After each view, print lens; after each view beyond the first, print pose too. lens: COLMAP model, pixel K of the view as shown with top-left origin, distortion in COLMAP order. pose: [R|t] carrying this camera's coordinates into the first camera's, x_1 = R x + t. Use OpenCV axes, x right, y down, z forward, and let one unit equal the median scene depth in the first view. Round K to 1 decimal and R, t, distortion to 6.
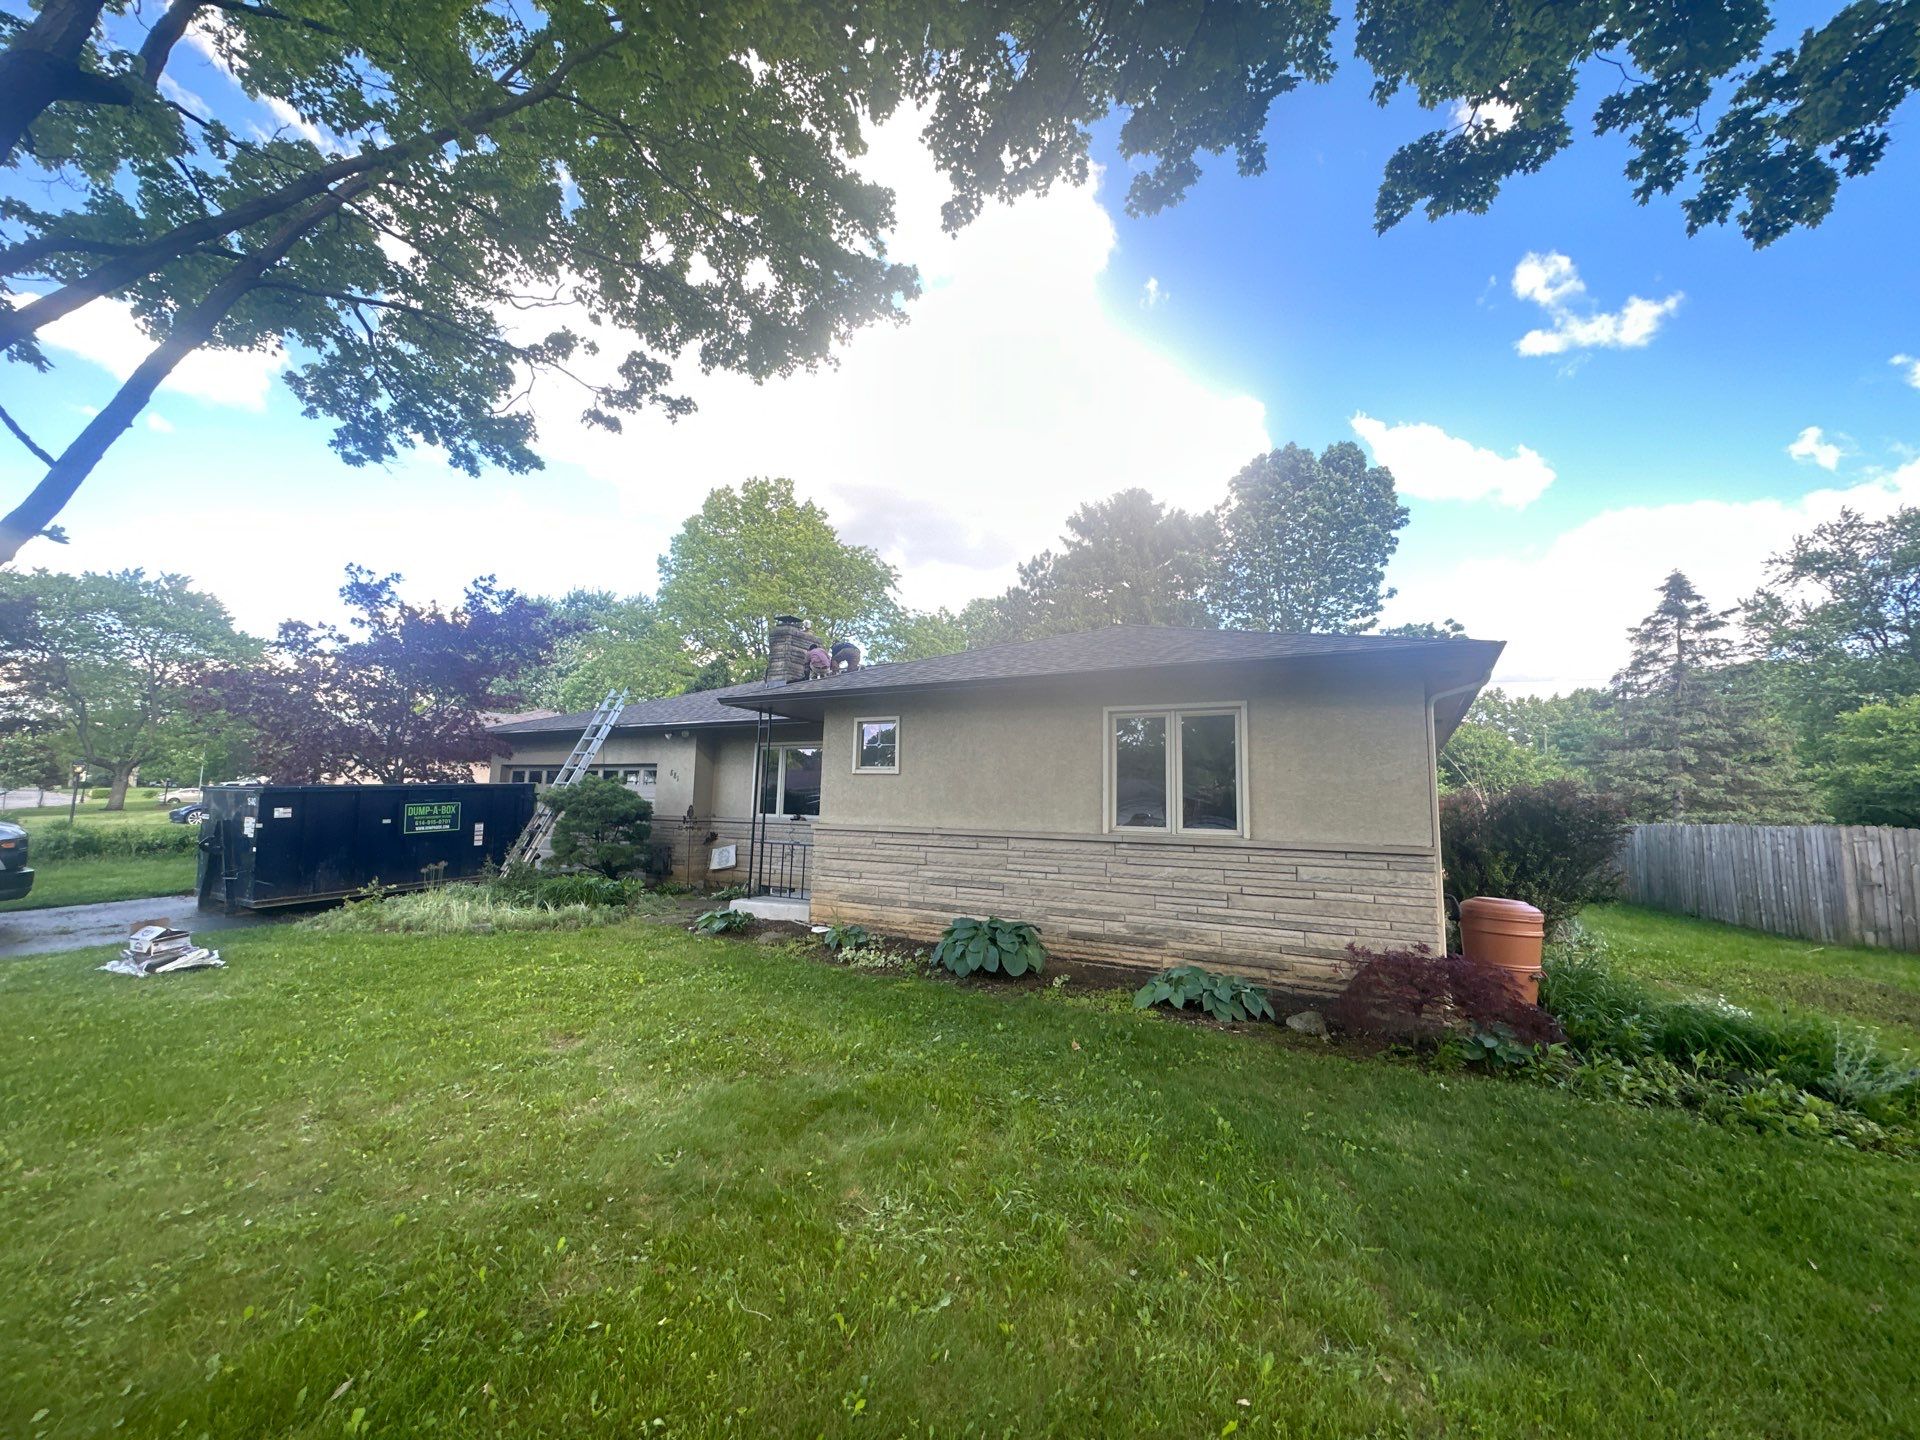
lens RADIAL K [[765.5, 0, 956.4], [0, 765.5, 716.9], [0, 0, 1]] dist [-0.001472, -0.000996]
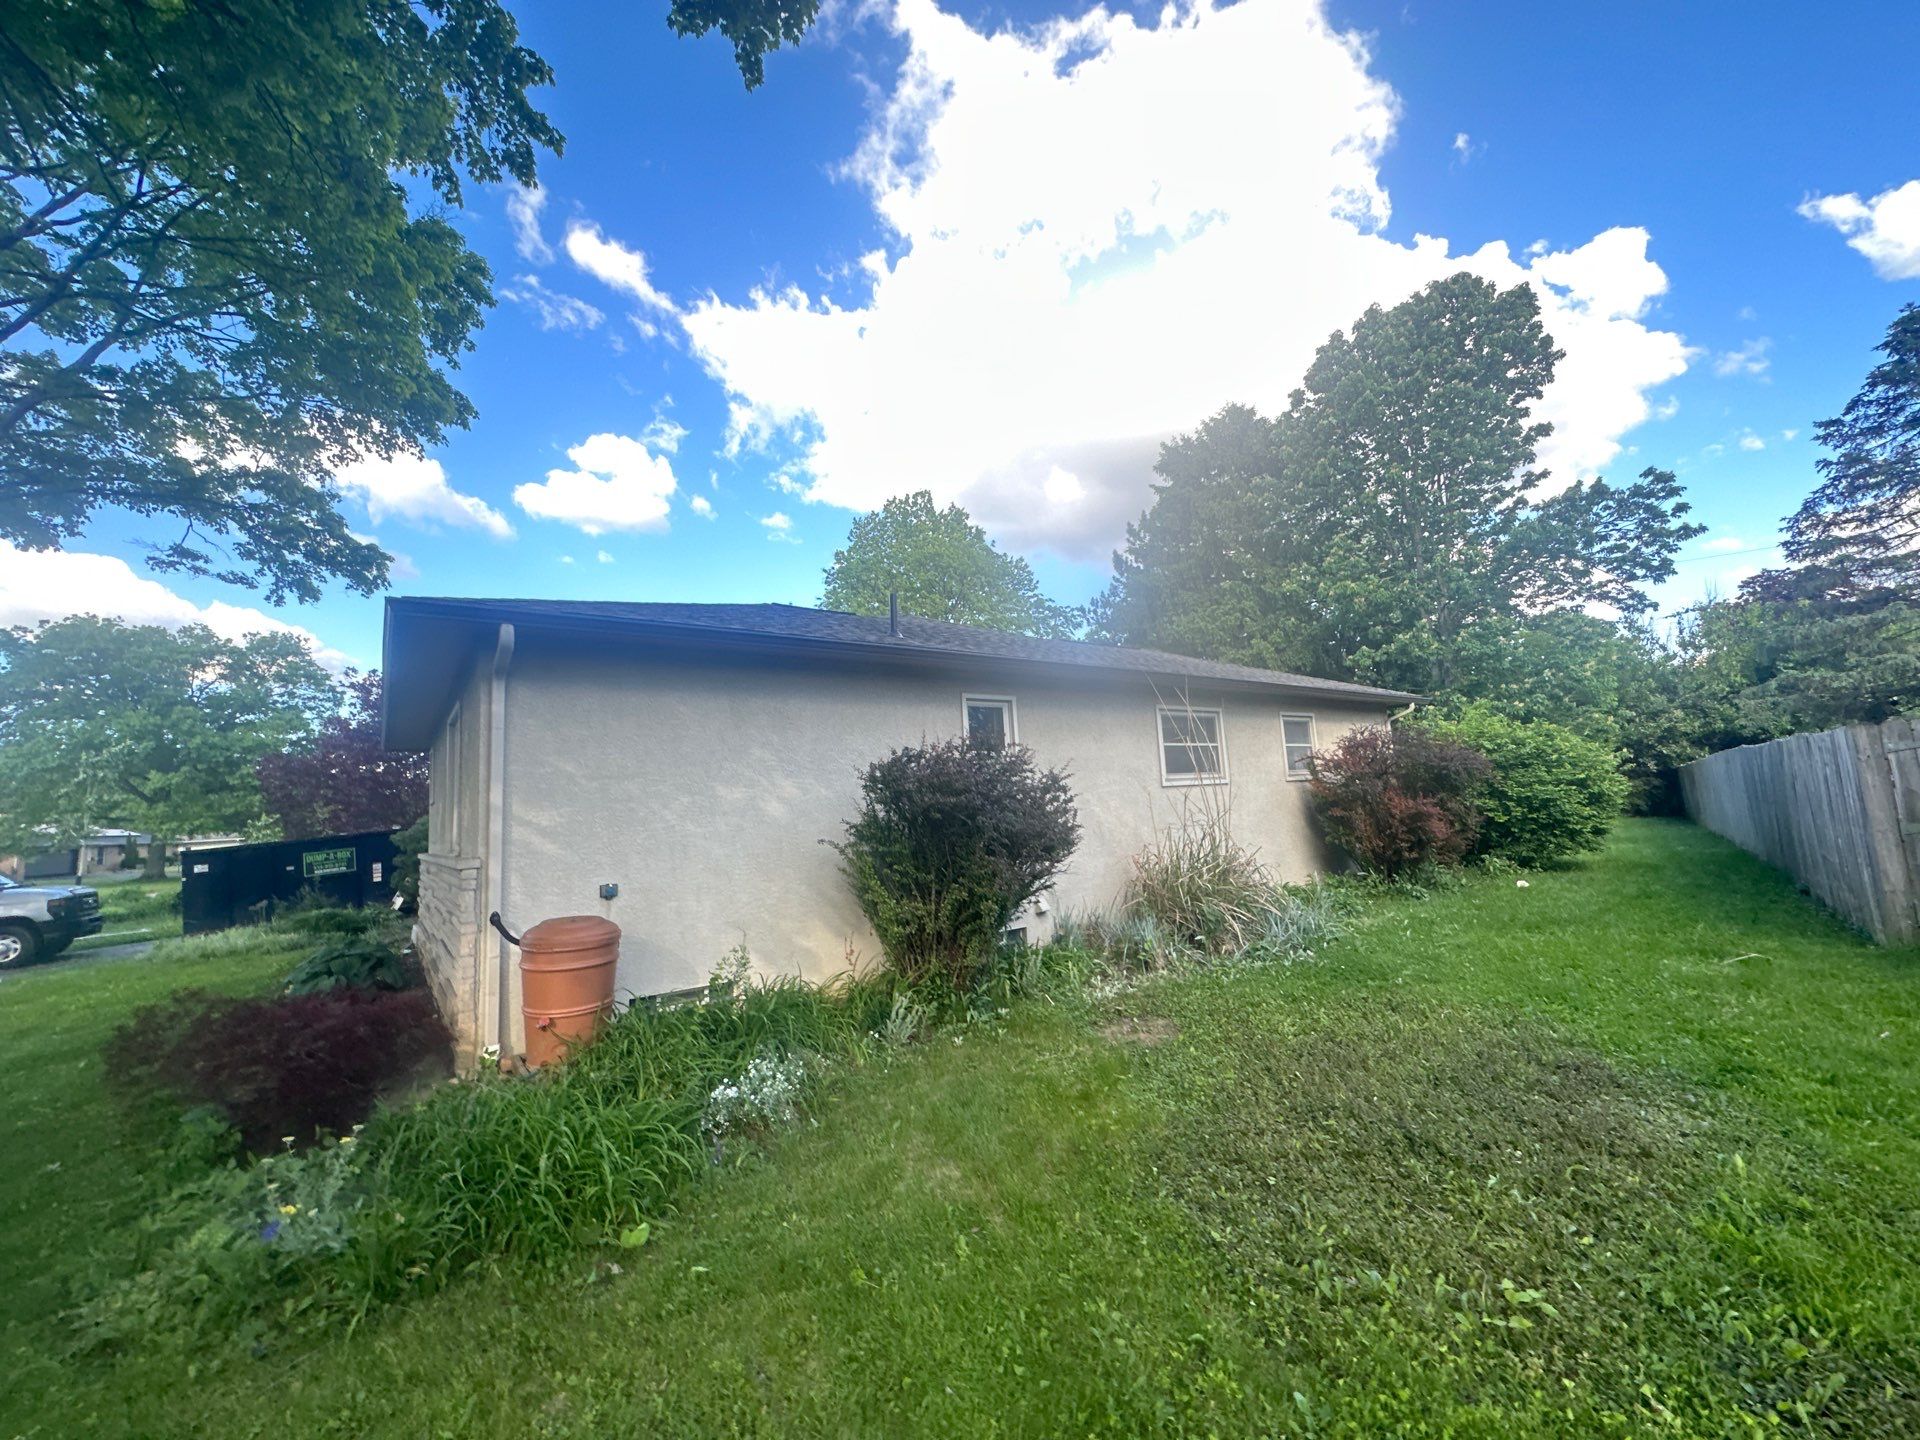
lens RADIAL K [[765.5, 0, 956.4], [0, 765.5, 716.9], [0, 0, 1]] dist [-0.001472, -0.000996]
pose [[0.915837, -0.133716, -0.378633, 0.267867], [0.137025, 0.990398, -0.018328, 0.022182], [0.377448, -0.035097, 0.925365, 0.091413]]
